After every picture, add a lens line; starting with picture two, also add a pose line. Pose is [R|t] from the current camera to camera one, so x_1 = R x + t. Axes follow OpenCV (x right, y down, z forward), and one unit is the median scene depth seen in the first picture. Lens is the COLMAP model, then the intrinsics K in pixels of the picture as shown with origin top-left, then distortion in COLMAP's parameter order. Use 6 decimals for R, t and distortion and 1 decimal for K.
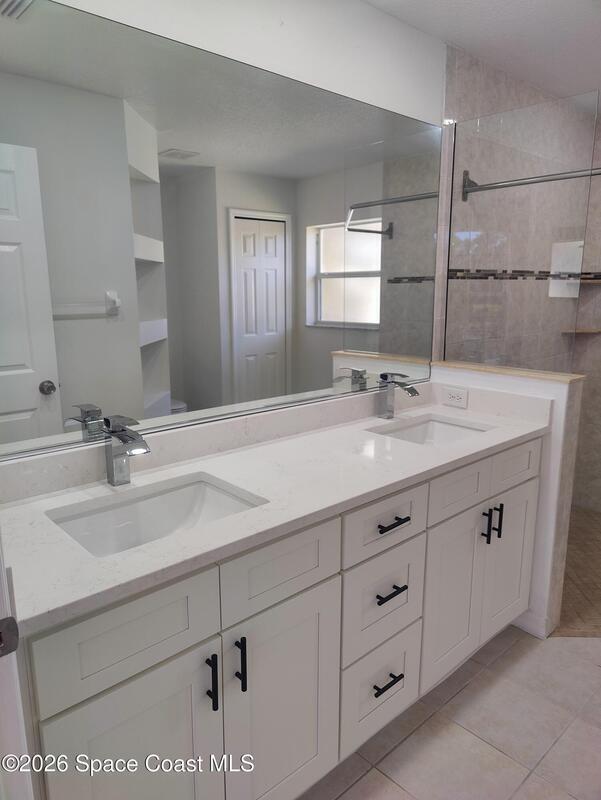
lens RADIAL K [[555.4, 0, 301.2], [0, 555.4, 403.0], [0, 0, 1]] dist [0.031063, -0.026537]
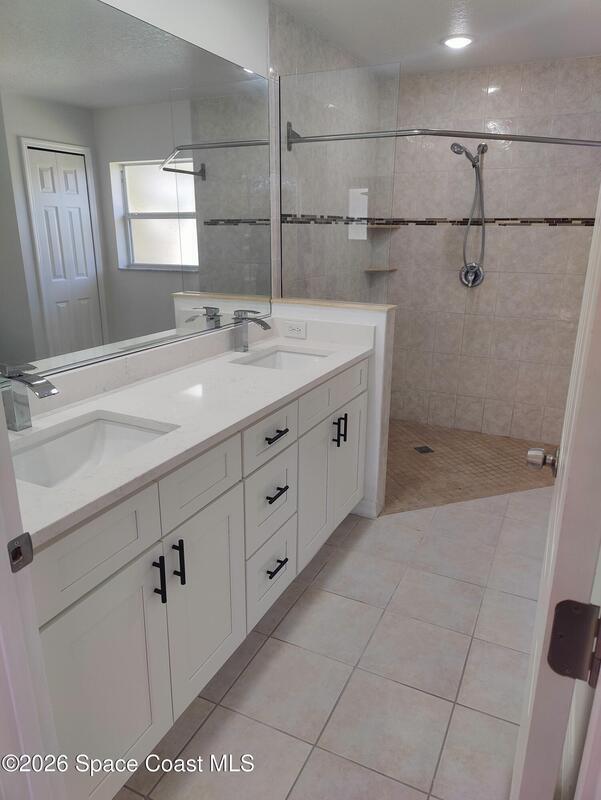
lens RADIAL K [[555.4, 0, 301.2], [0, 555.4, 403.0], [0, 0, 1]] dist [0.031063, -0.026537]
pose [[0.929756, -0.102138, 0.353727, -0.133113], [0.066483, 0.991532, 0.111554, 0.012511], [-0.362125, -0.080201, 0.928673, -0.078292]]
